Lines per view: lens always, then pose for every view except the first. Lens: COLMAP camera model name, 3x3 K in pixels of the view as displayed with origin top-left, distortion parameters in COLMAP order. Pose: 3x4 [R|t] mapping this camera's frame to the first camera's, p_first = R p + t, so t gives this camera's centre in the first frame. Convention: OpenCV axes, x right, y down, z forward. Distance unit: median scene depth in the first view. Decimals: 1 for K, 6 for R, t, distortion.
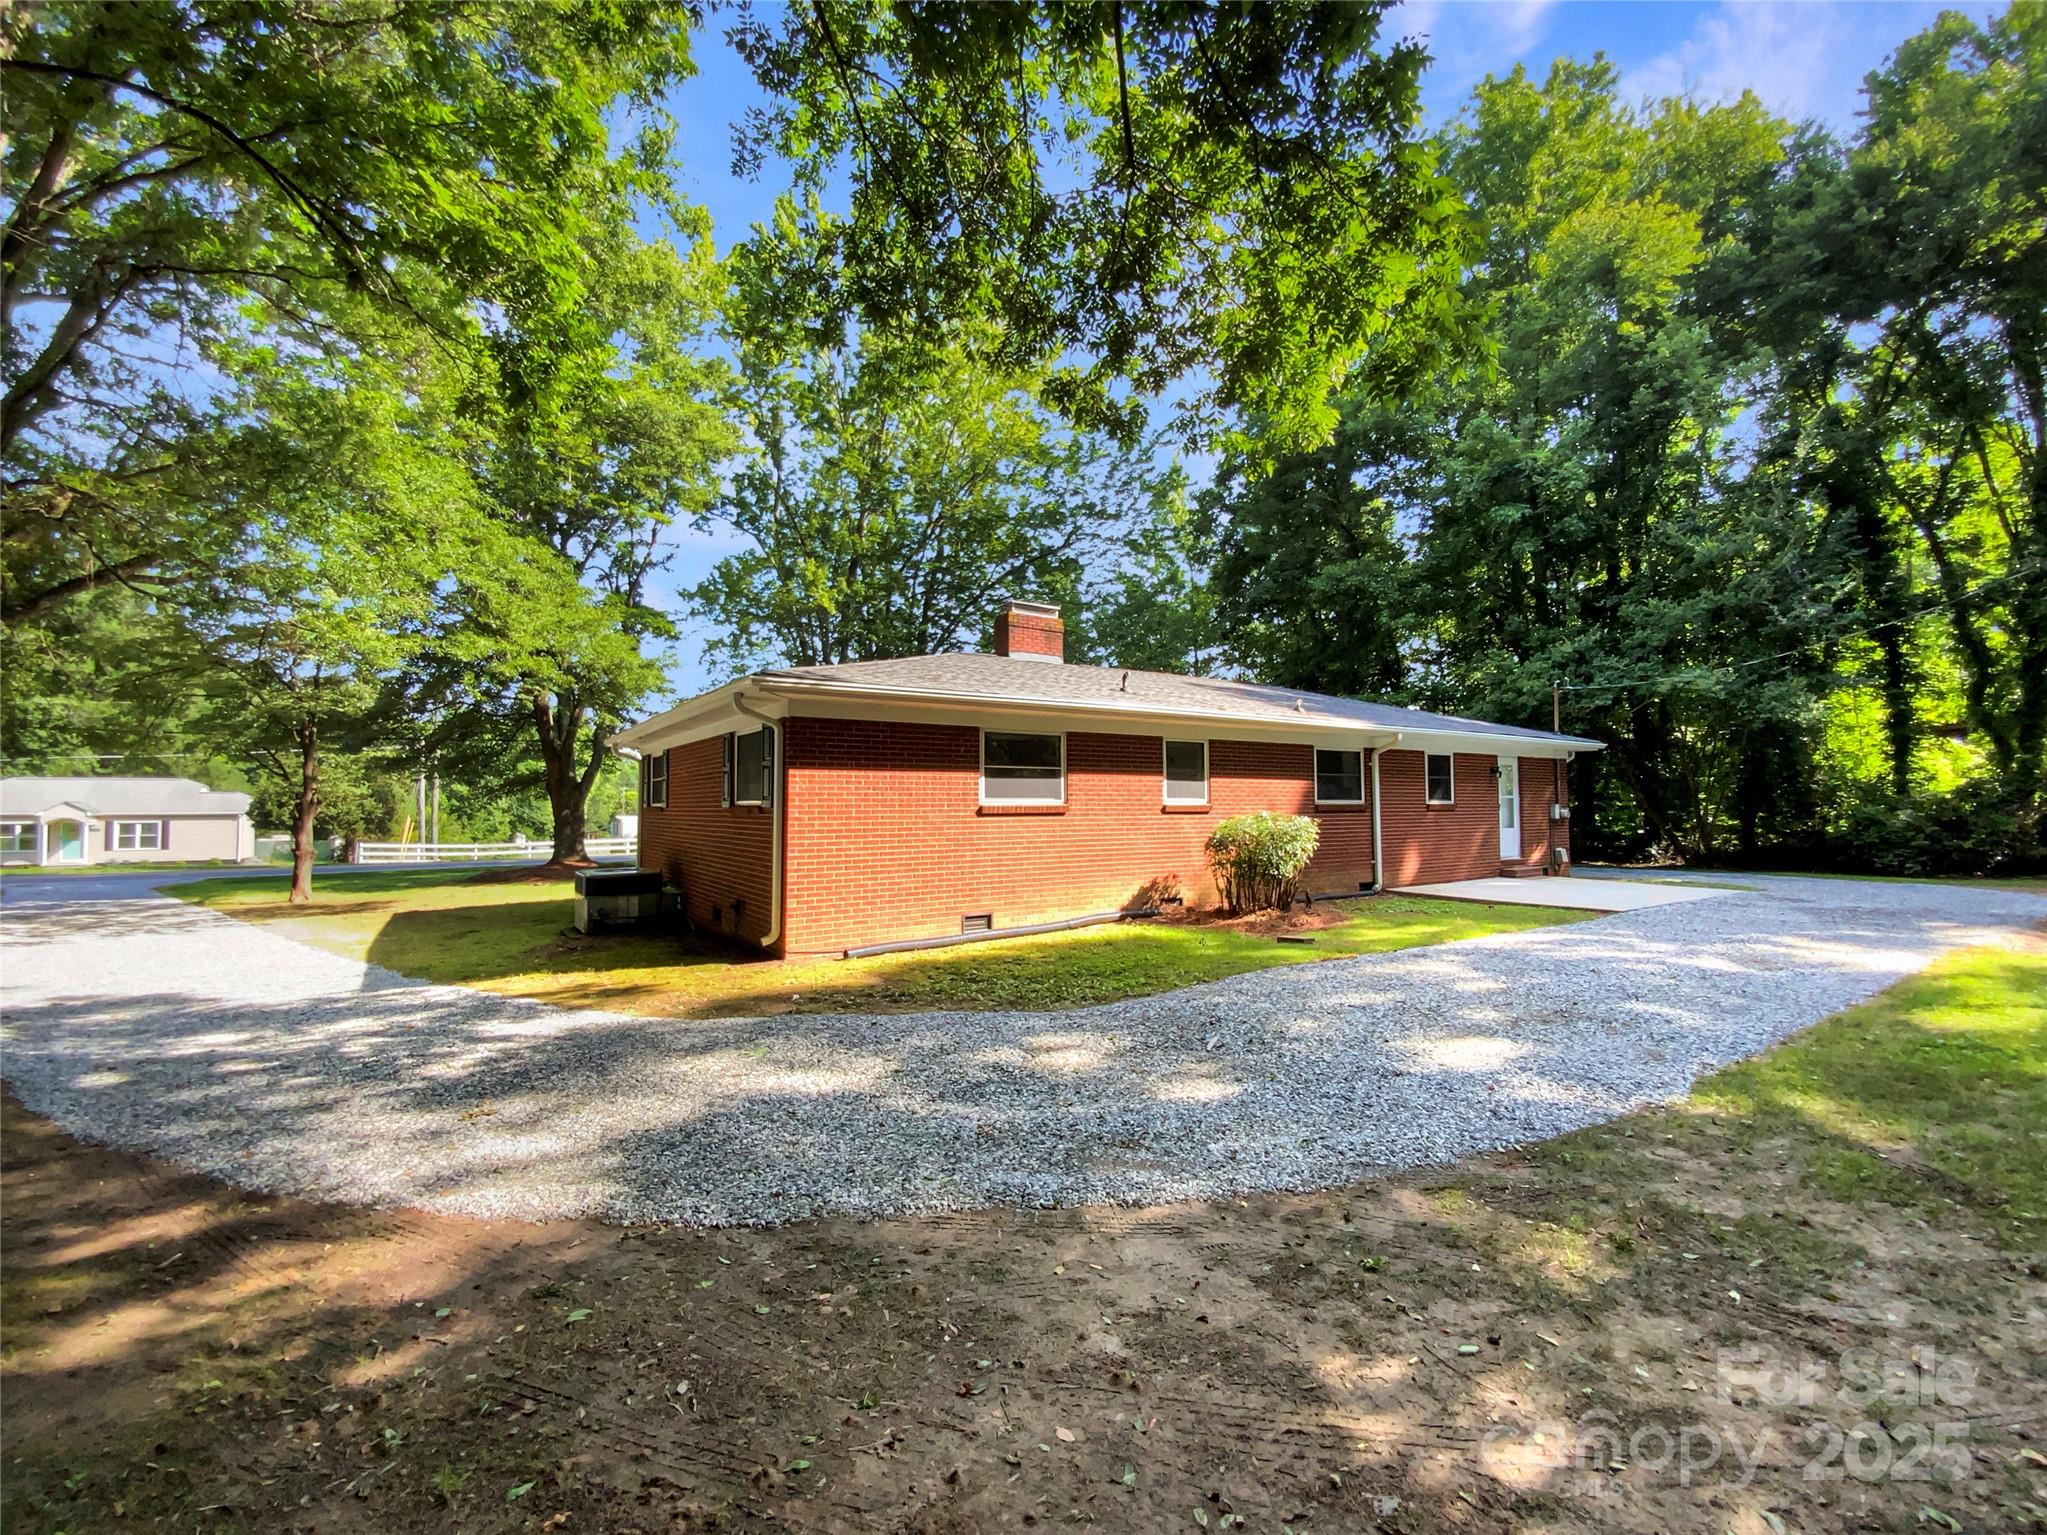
lens RADIAL K [[846.3, 0, 1023.5], [0, 846.3, 767.5], [0, 0, 1]] dist [-0.000611, -0.000016]
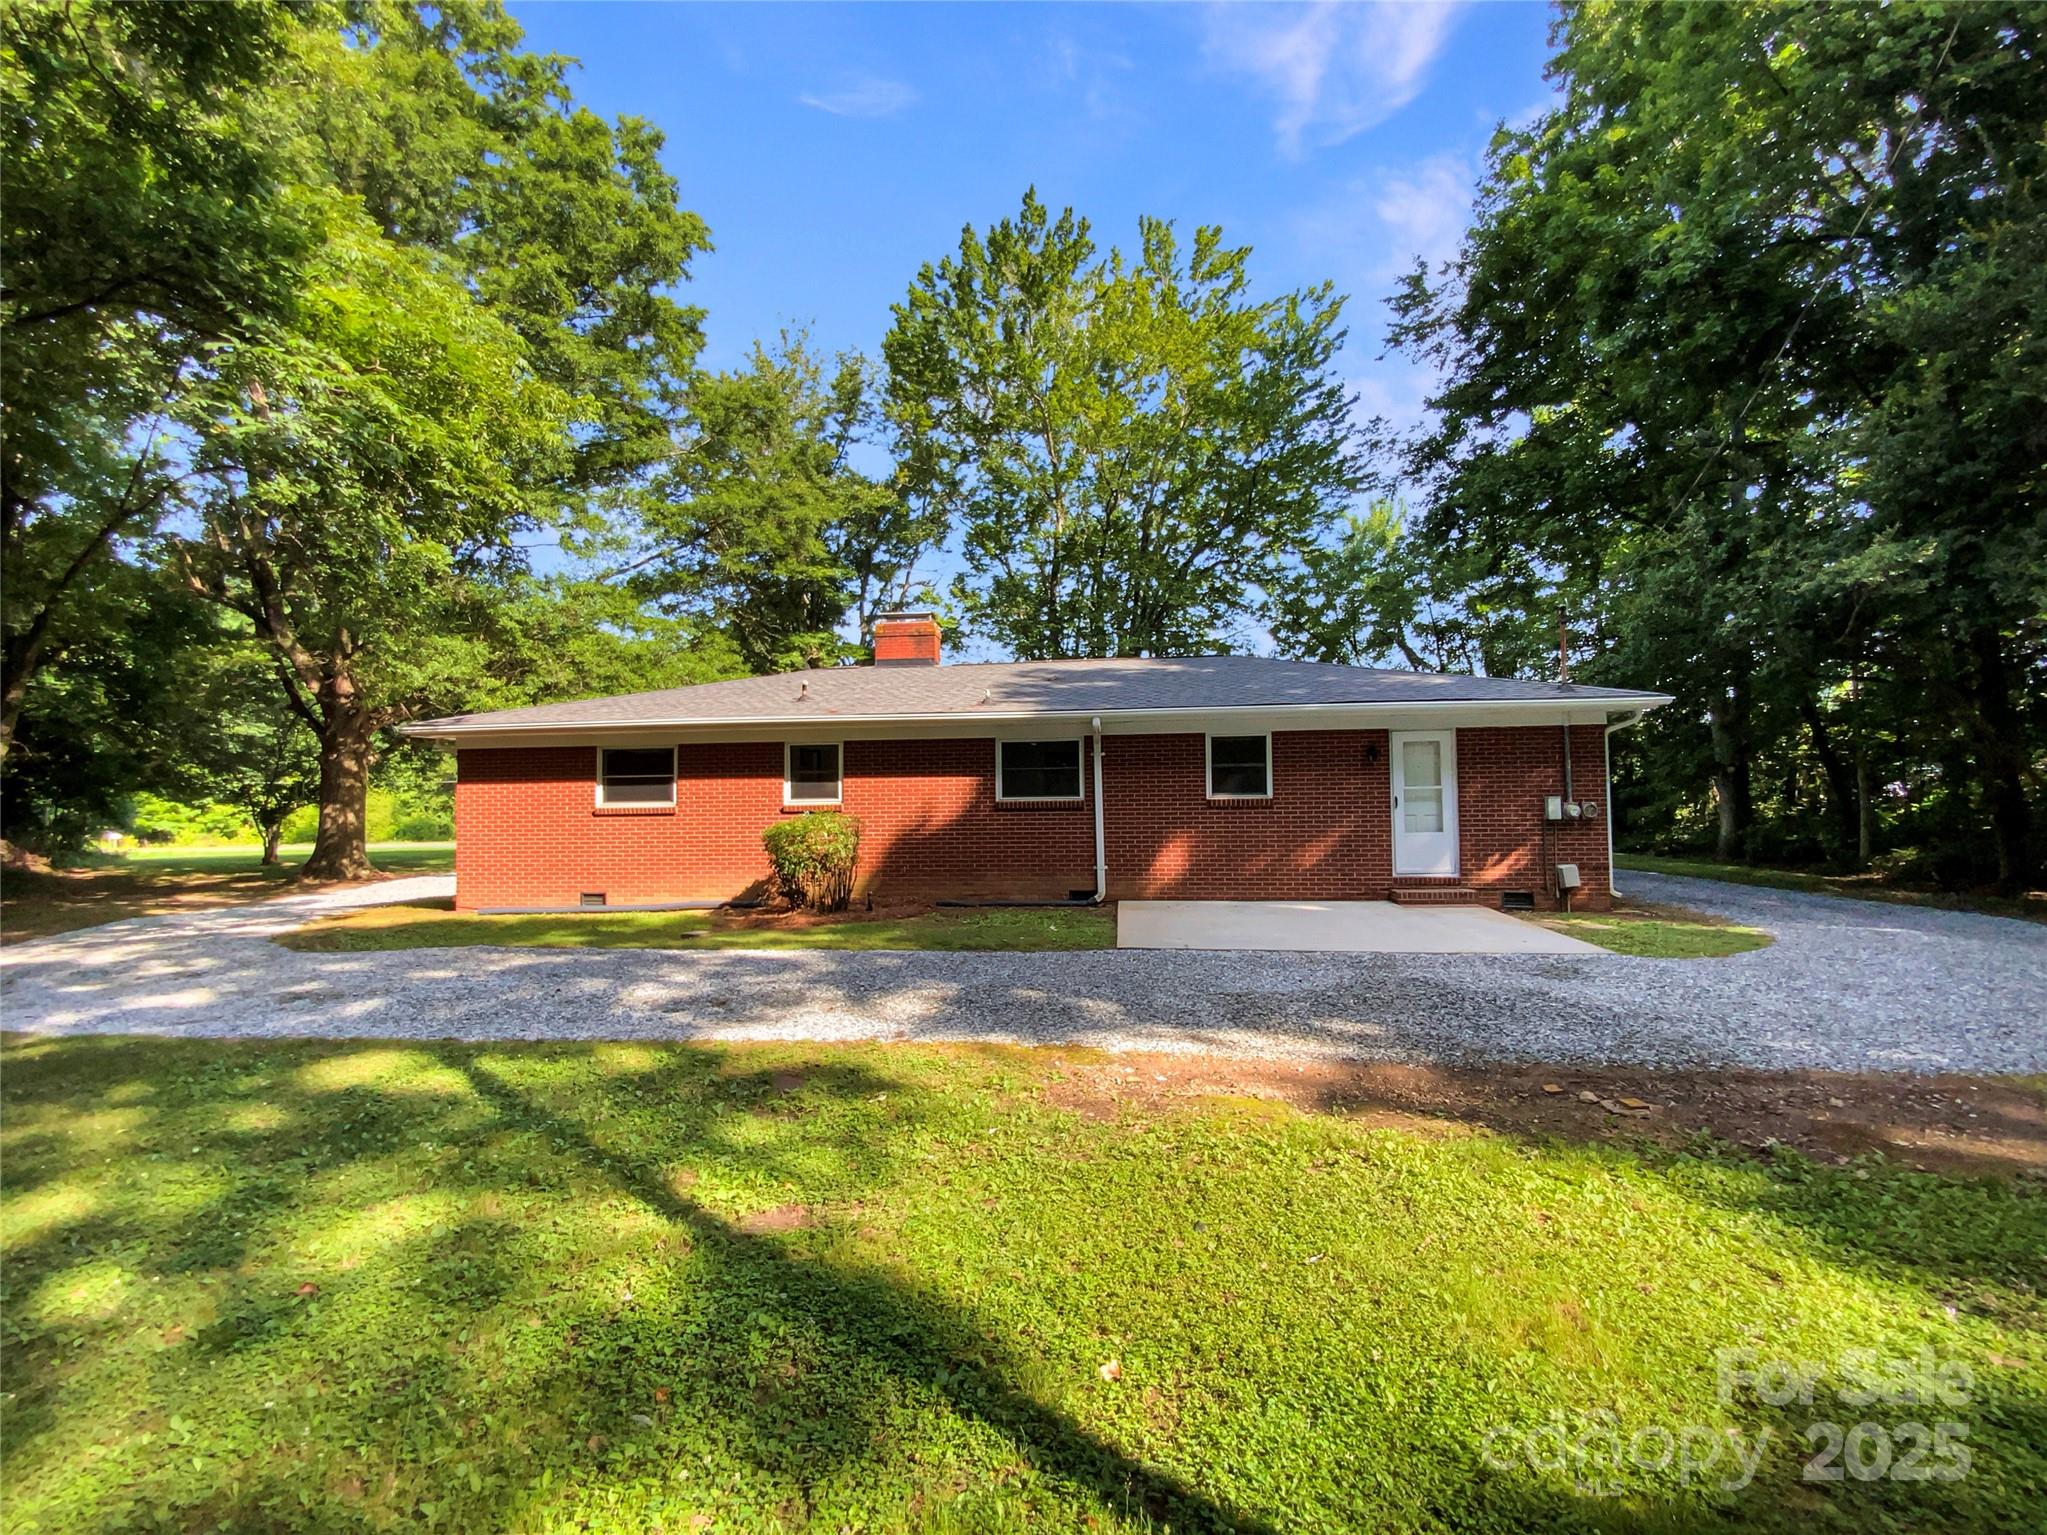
lens RADIAL K [[846.3, 0, 1023.5], [0, 846.3, 767.5], [0, 0, 1]] dist [-0.000611, -0.000016]
pose [[0.775867, -0.041432, -0.629535, 0.945645], [0.039042, 0.999082, -0.017636, 0.023129], [0.629688, -0.010895, 0.776772, 0.304138]]
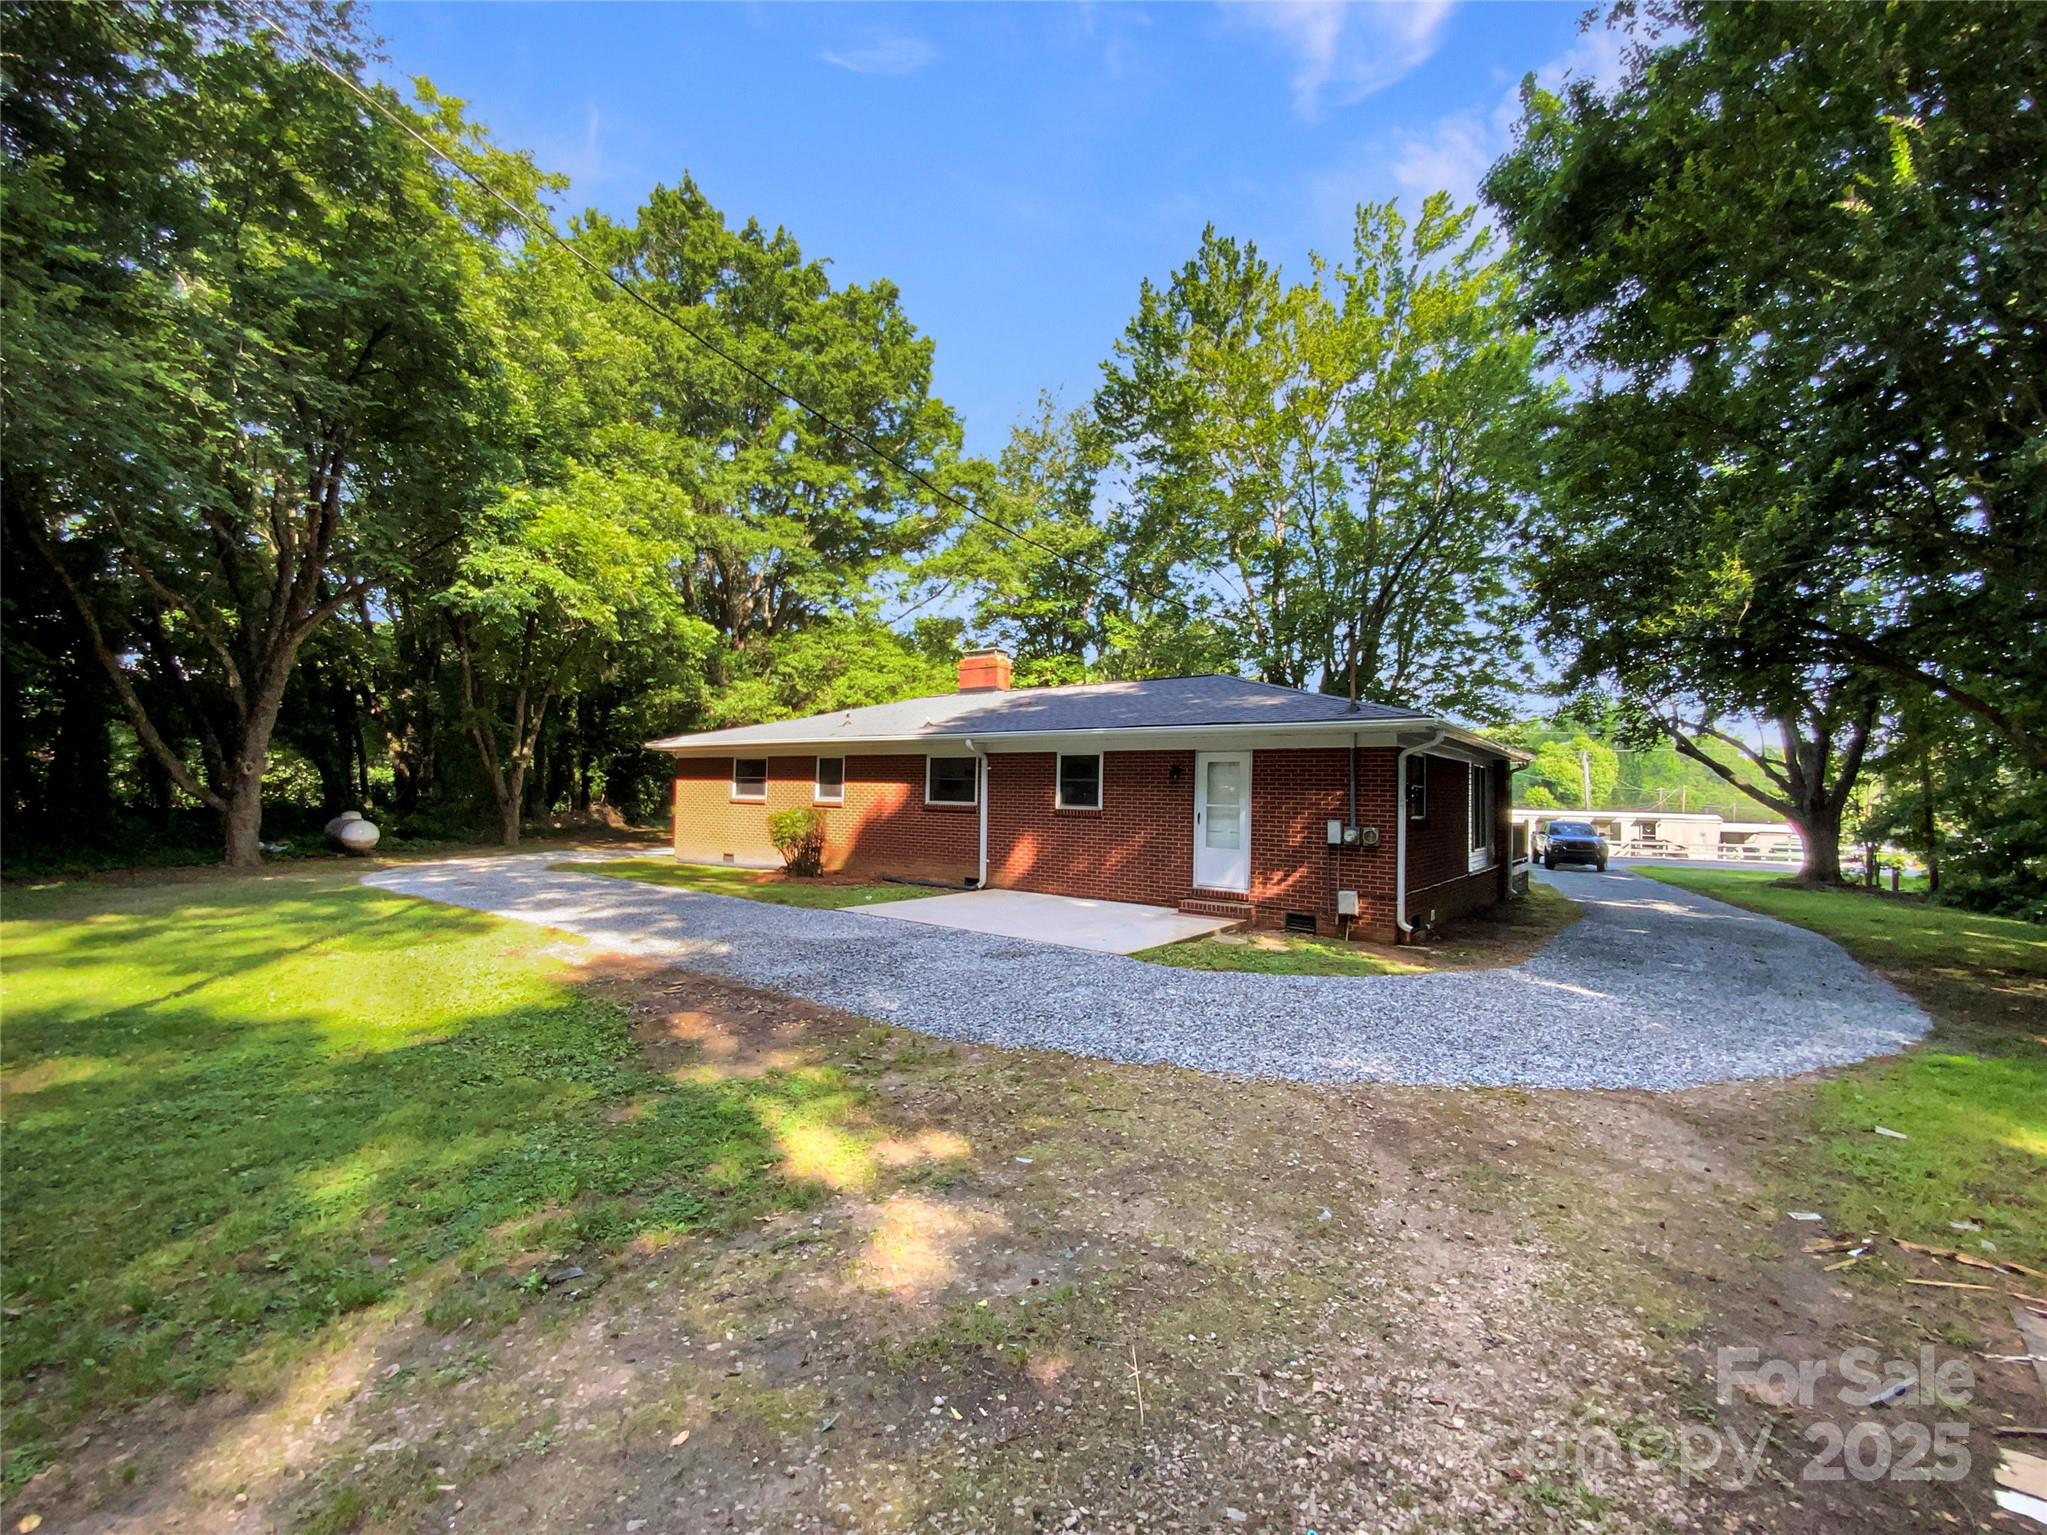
lens RADIAL K [[891.3, 0, 1023.5], [0, 891.3, 767.5], [0, 0, 1]] dist [-0.014709, -0.000144]
pose [[0.319878, -0.038572, -0.946673, 1.559275], [-0.003013, 0.999125, -0.041727, 0.043682], [0.947454, 0.016200, 0.319481, 0.730985]]
